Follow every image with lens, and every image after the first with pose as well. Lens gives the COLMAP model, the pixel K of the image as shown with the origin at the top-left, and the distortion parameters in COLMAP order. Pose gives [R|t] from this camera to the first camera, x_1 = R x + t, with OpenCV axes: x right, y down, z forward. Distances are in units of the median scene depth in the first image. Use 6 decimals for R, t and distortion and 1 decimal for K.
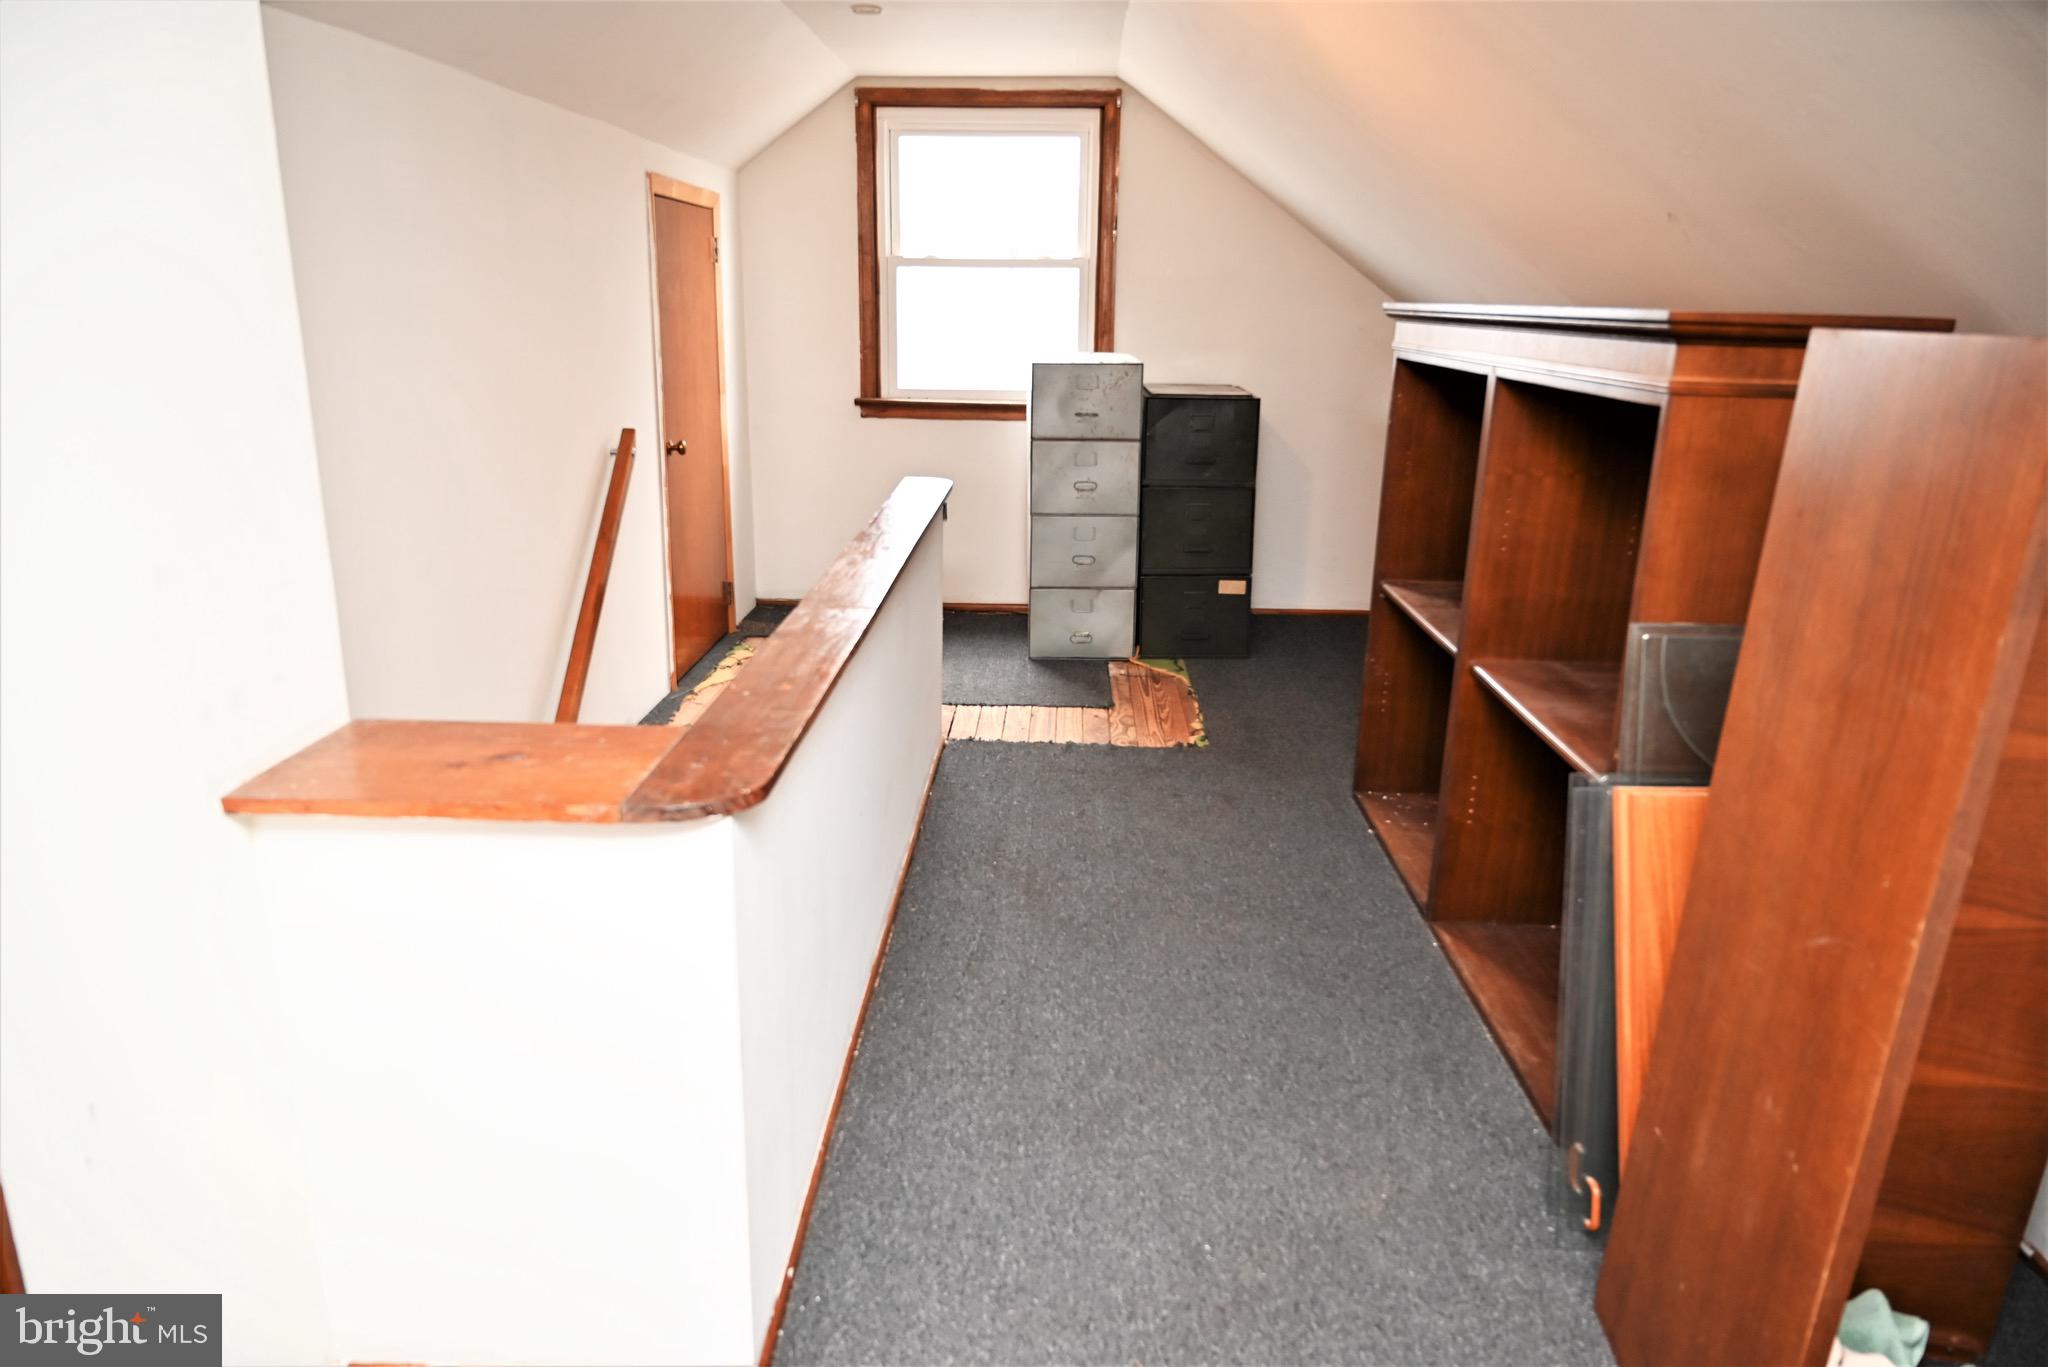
lens RADIAL K [[1378.2, 0, 1024.0], [0, 1378.2, 683.5], [0, 0, 1]] dist [-0.002746, -0.001396]
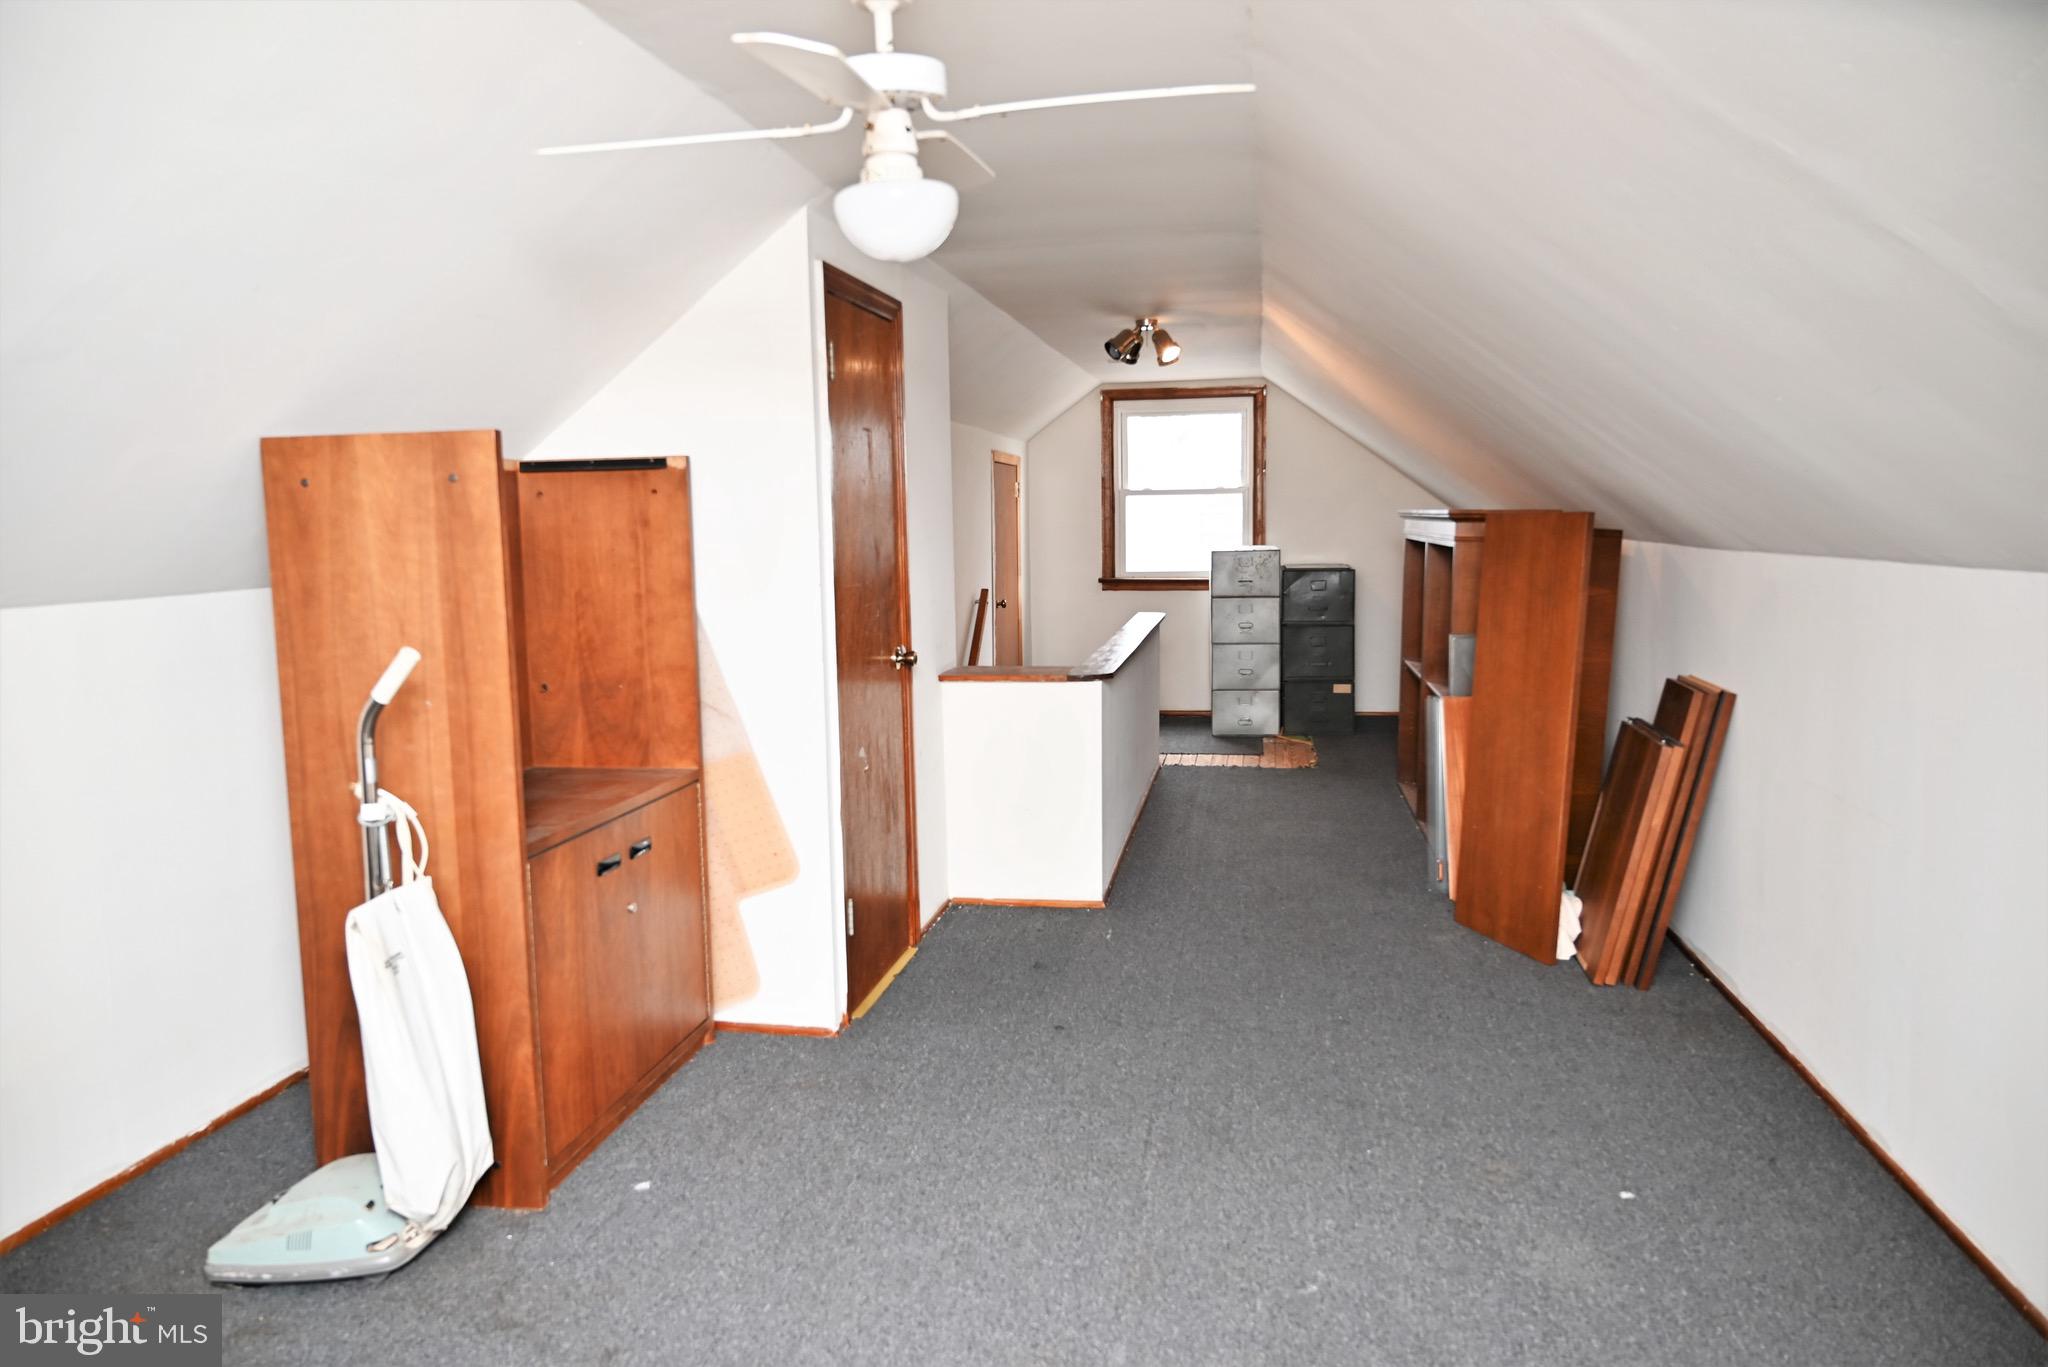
lens RADIAL K [[1378.2, 0, 1024.0], [0, 1378.2, 683.5], [0, 0, 1]] dist [-0.002746, -0.001396]
pose [[0.990154, -0.010590, -0.139581, 0.011940], [-0.010832, 0.988348, -0.151823, 0.166213], [0.139562, 0.151840, 0.978502, -0.582671]]
